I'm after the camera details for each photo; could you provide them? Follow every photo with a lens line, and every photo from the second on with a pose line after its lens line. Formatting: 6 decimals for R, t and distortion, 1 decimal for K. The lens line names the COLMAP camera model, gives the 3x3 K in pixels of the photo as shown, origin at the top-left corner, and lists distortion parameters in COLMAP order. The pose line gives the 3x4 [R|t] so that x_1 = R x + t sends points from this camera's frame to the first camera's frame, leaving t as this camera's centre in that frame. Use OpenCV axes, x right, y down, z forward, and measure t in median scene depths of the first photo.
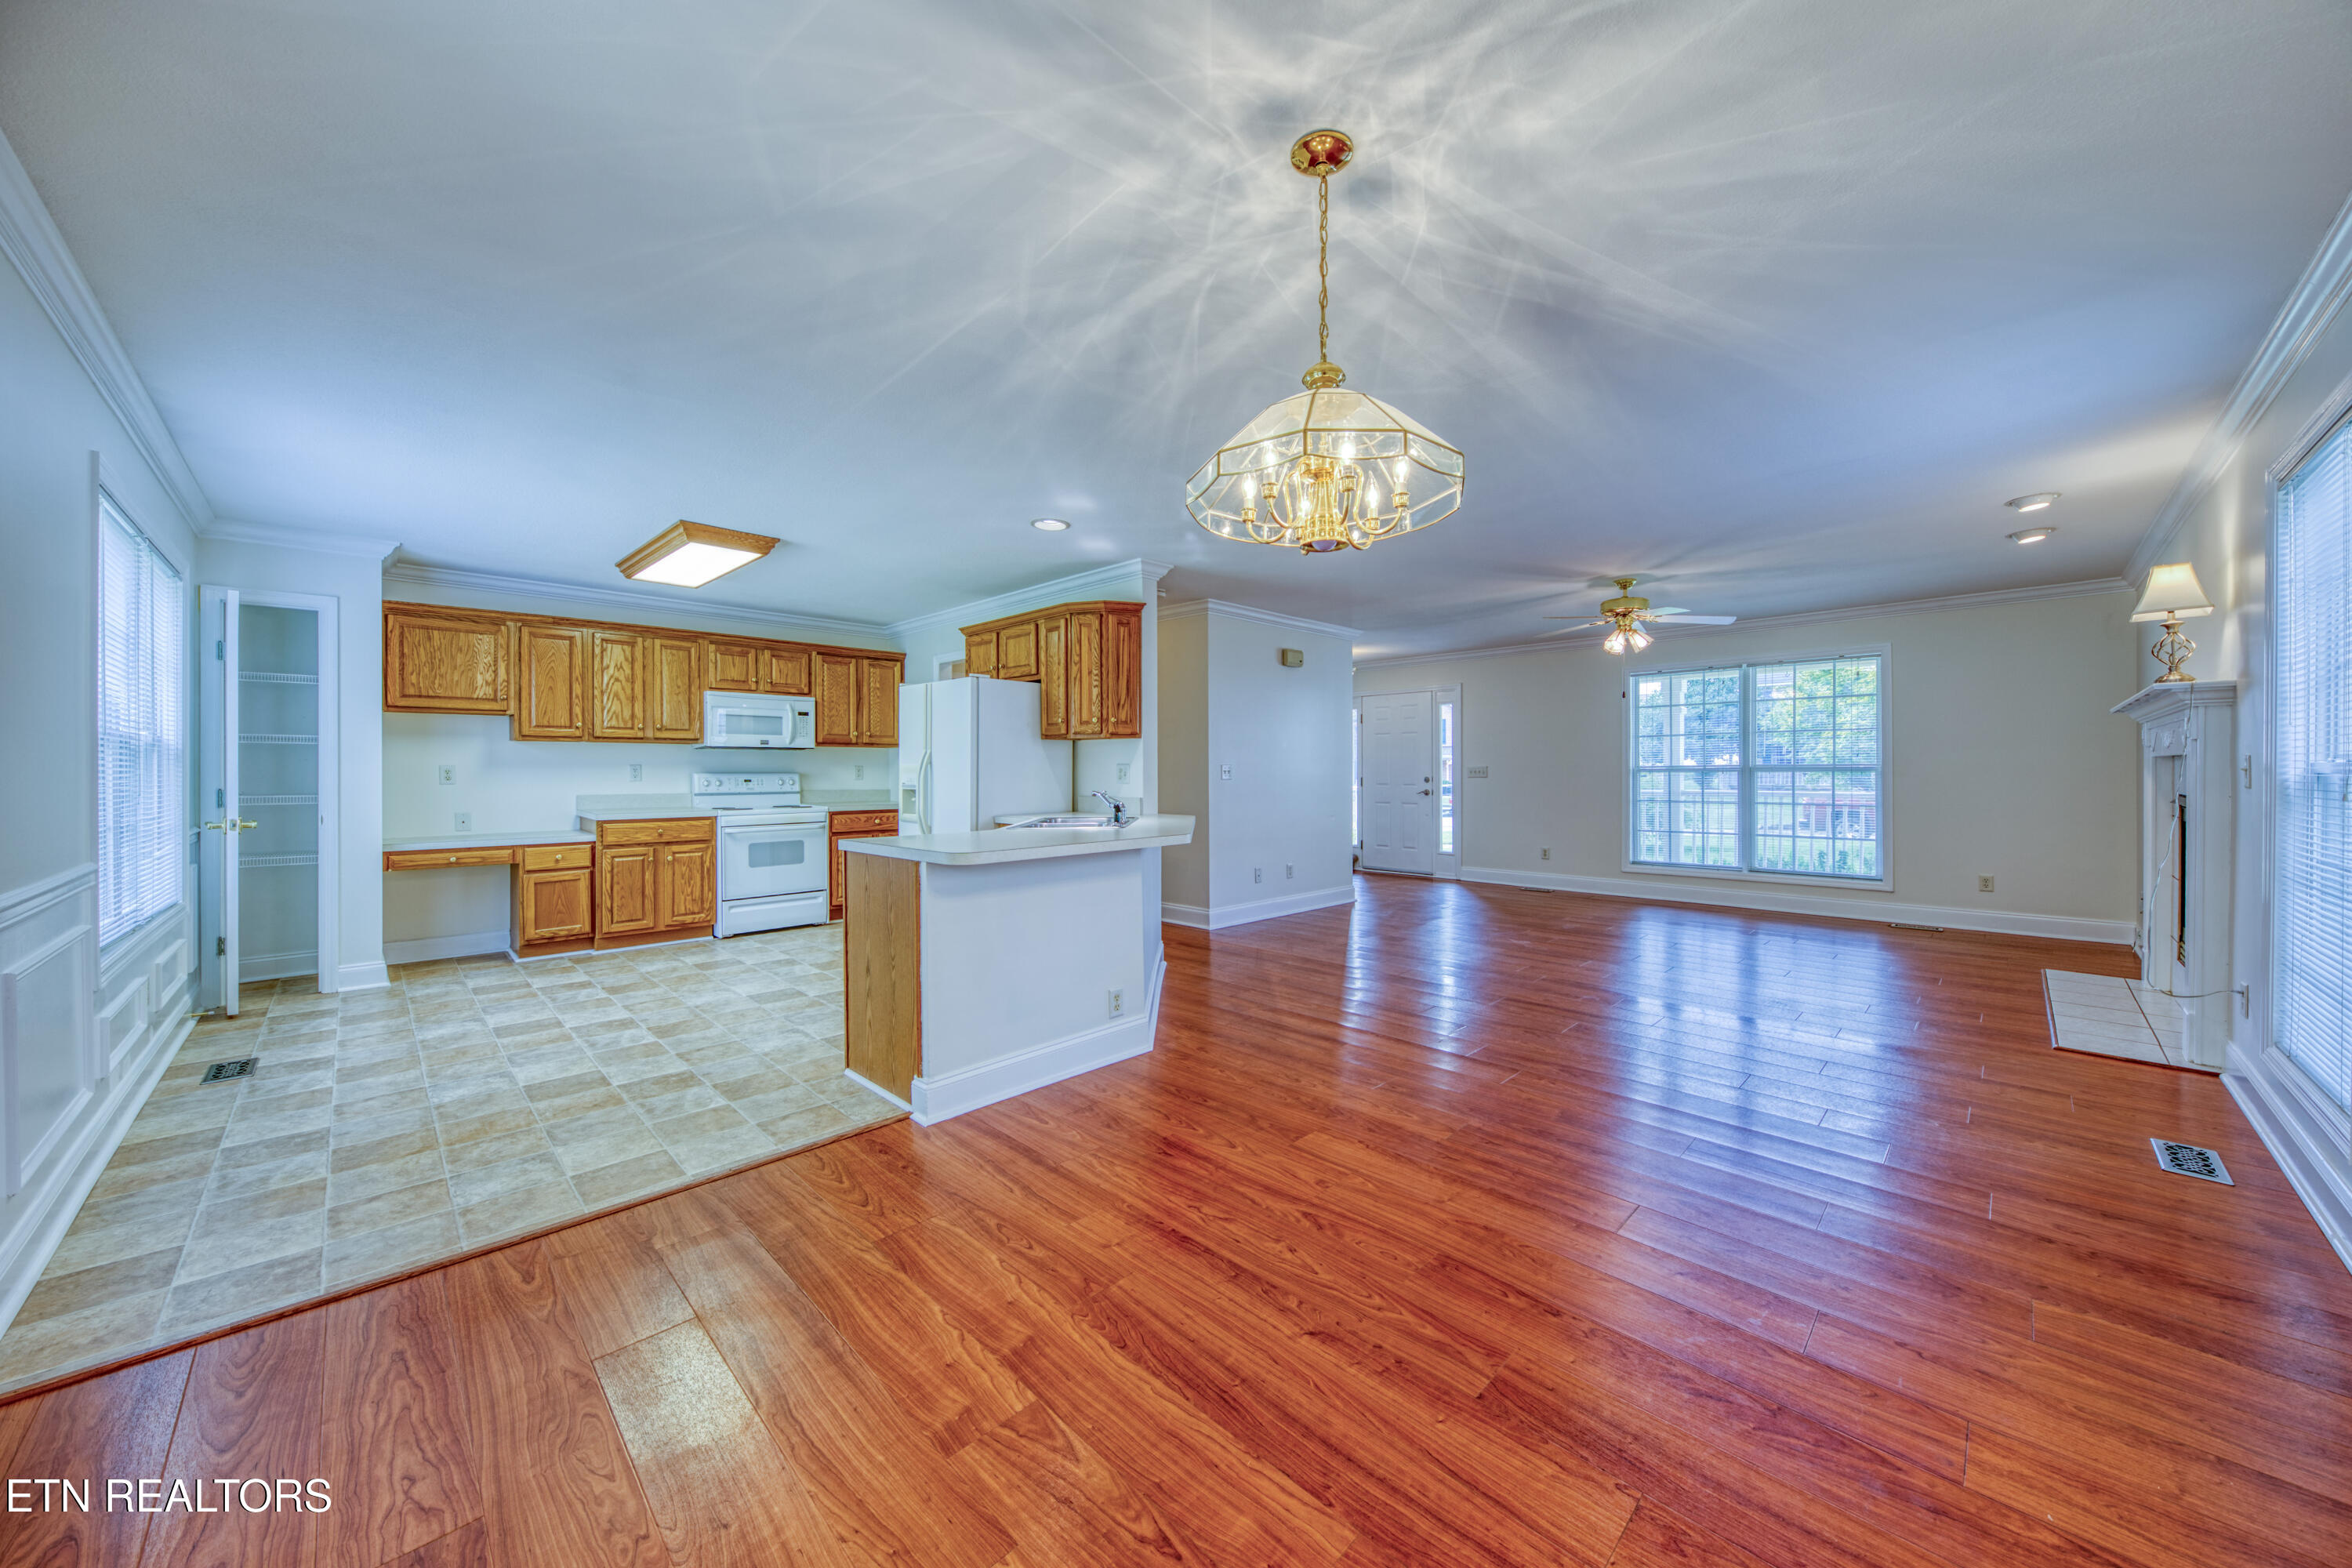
lens RADIAL K [[865.8, 0, 1172.2], [0, 865.8, 765.9], [0, 0, 1]] dist [0.007781, -0.003629]
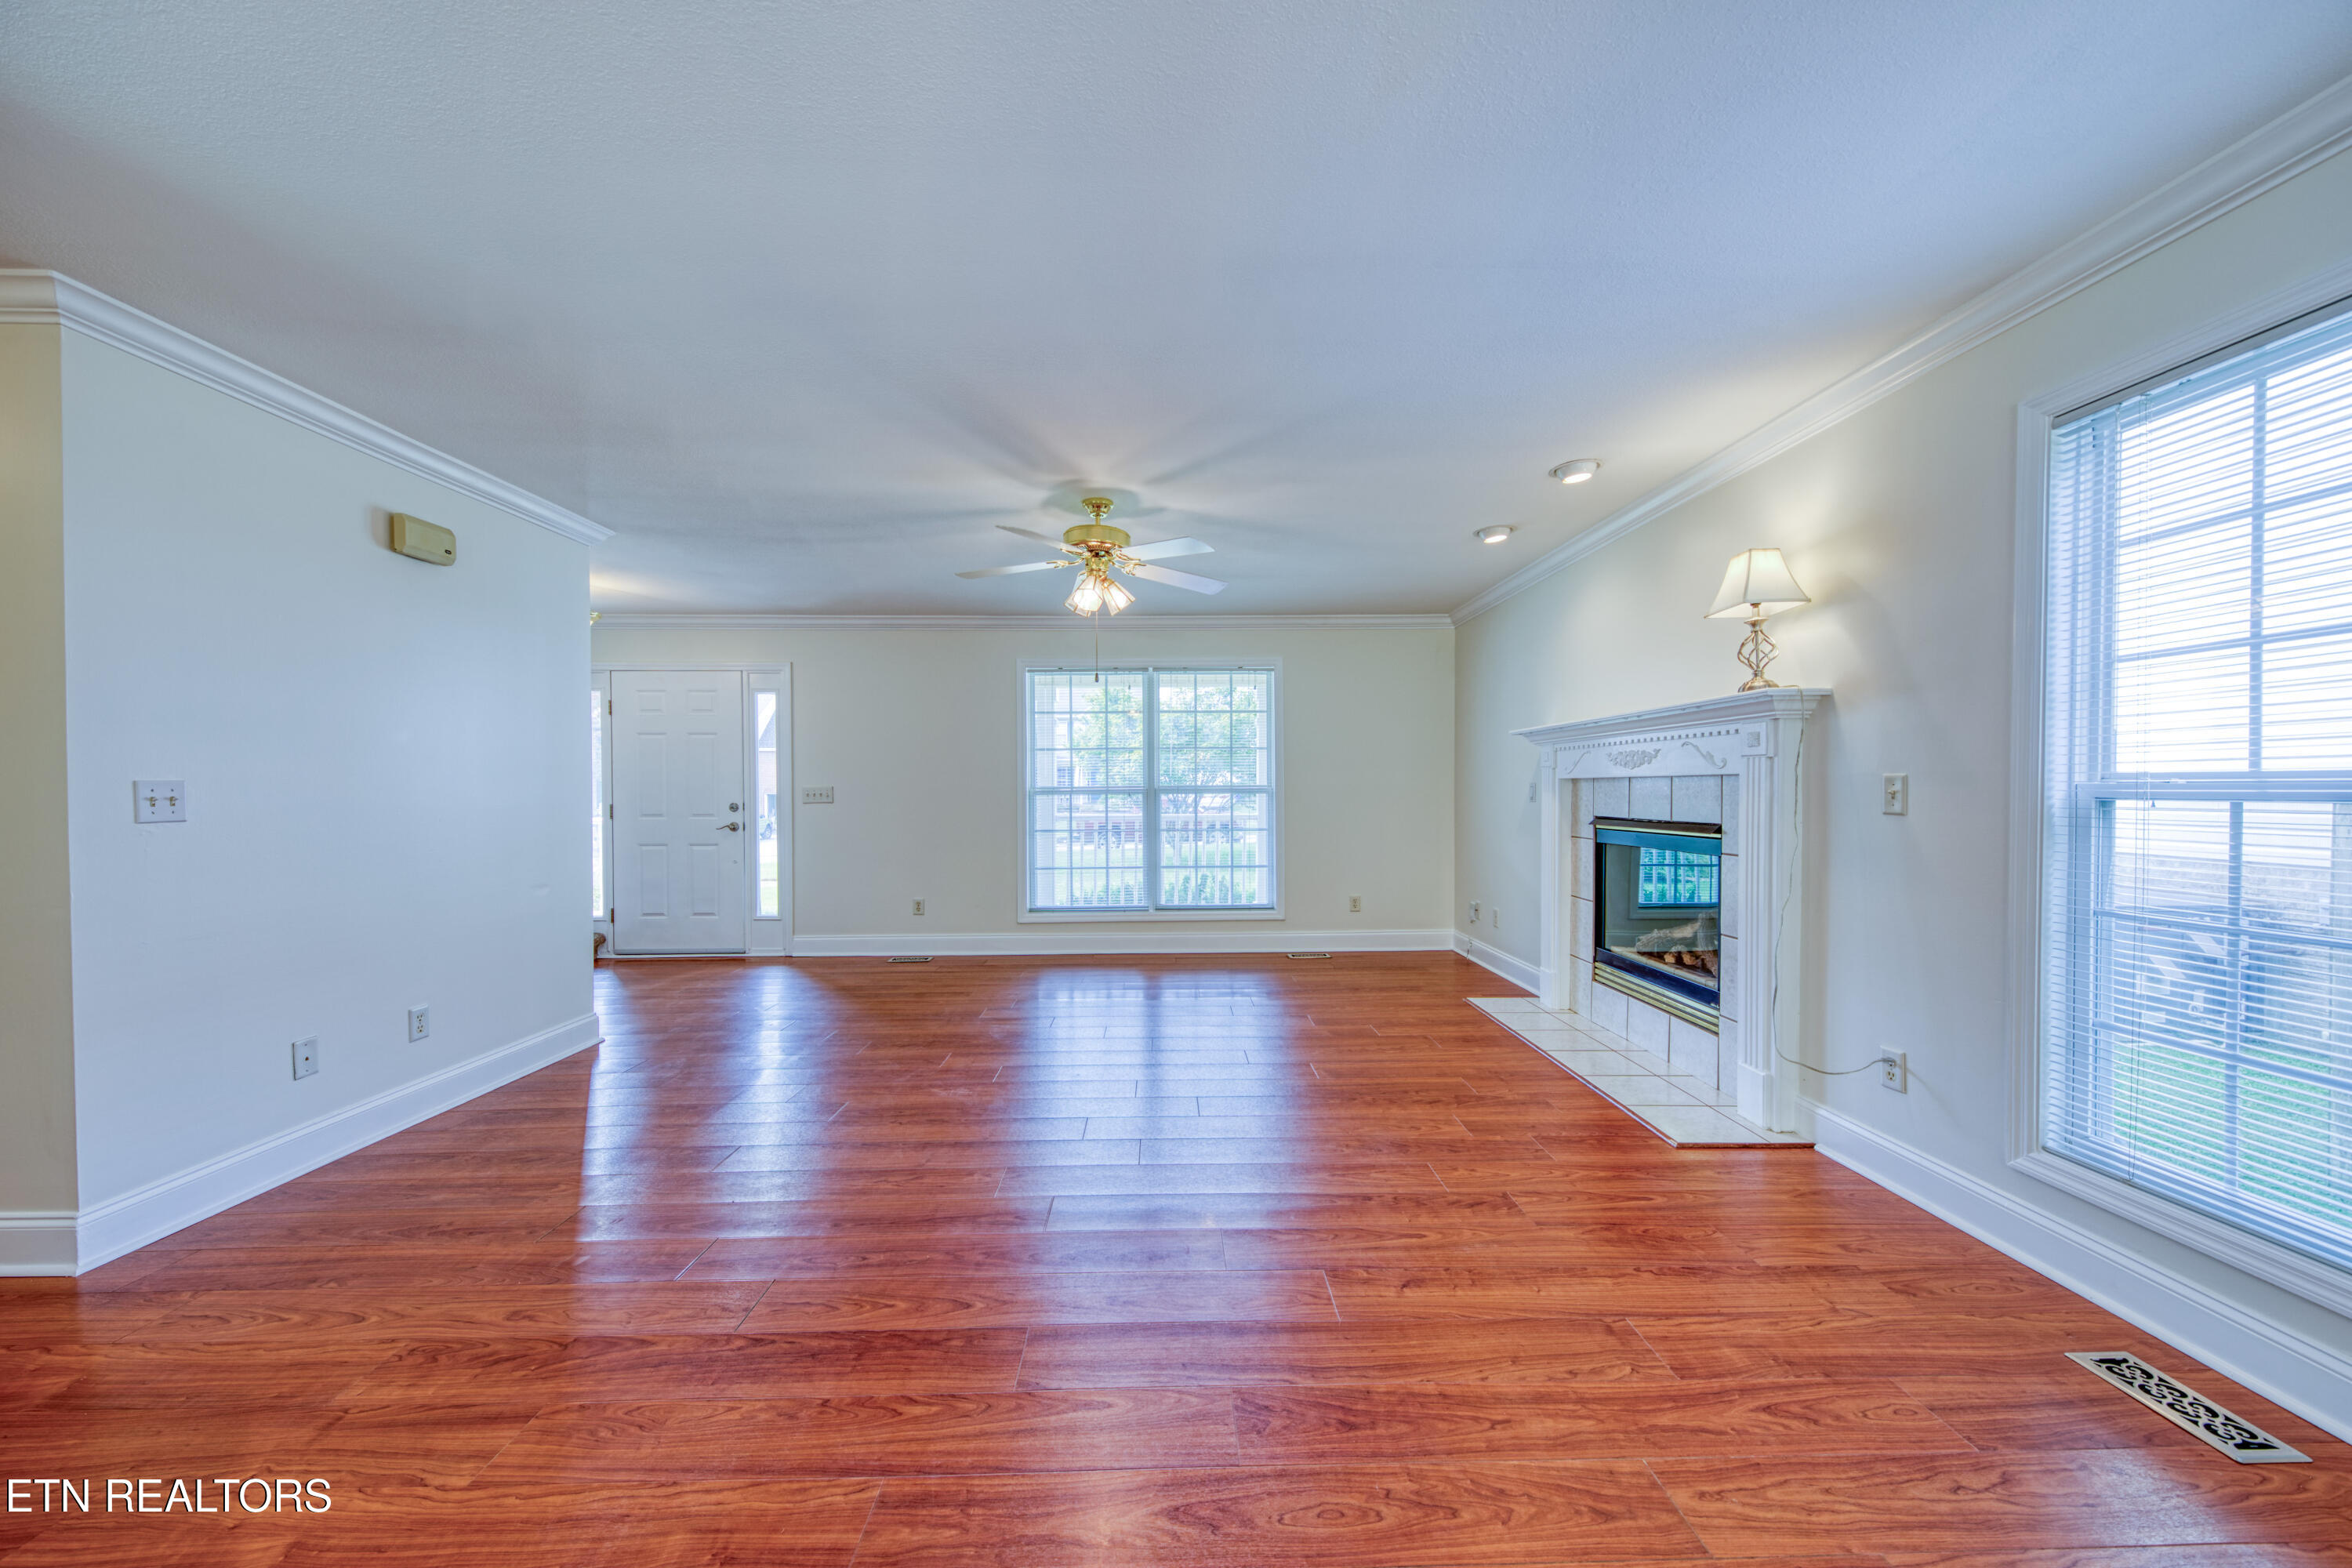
lens RADIAL K [[865.8, 0, 1234.2], [0, 865.8, 800.9], [0, 0, 1]] dist [0.007781, -0.003629]
pose [[0.667776, -0.008967, 0.744308, 0.093755], [-0.002459, 0.999895, 0.014251, 0.001268], [-0.744358, -0.011347, 0.667685, 0.440021]]
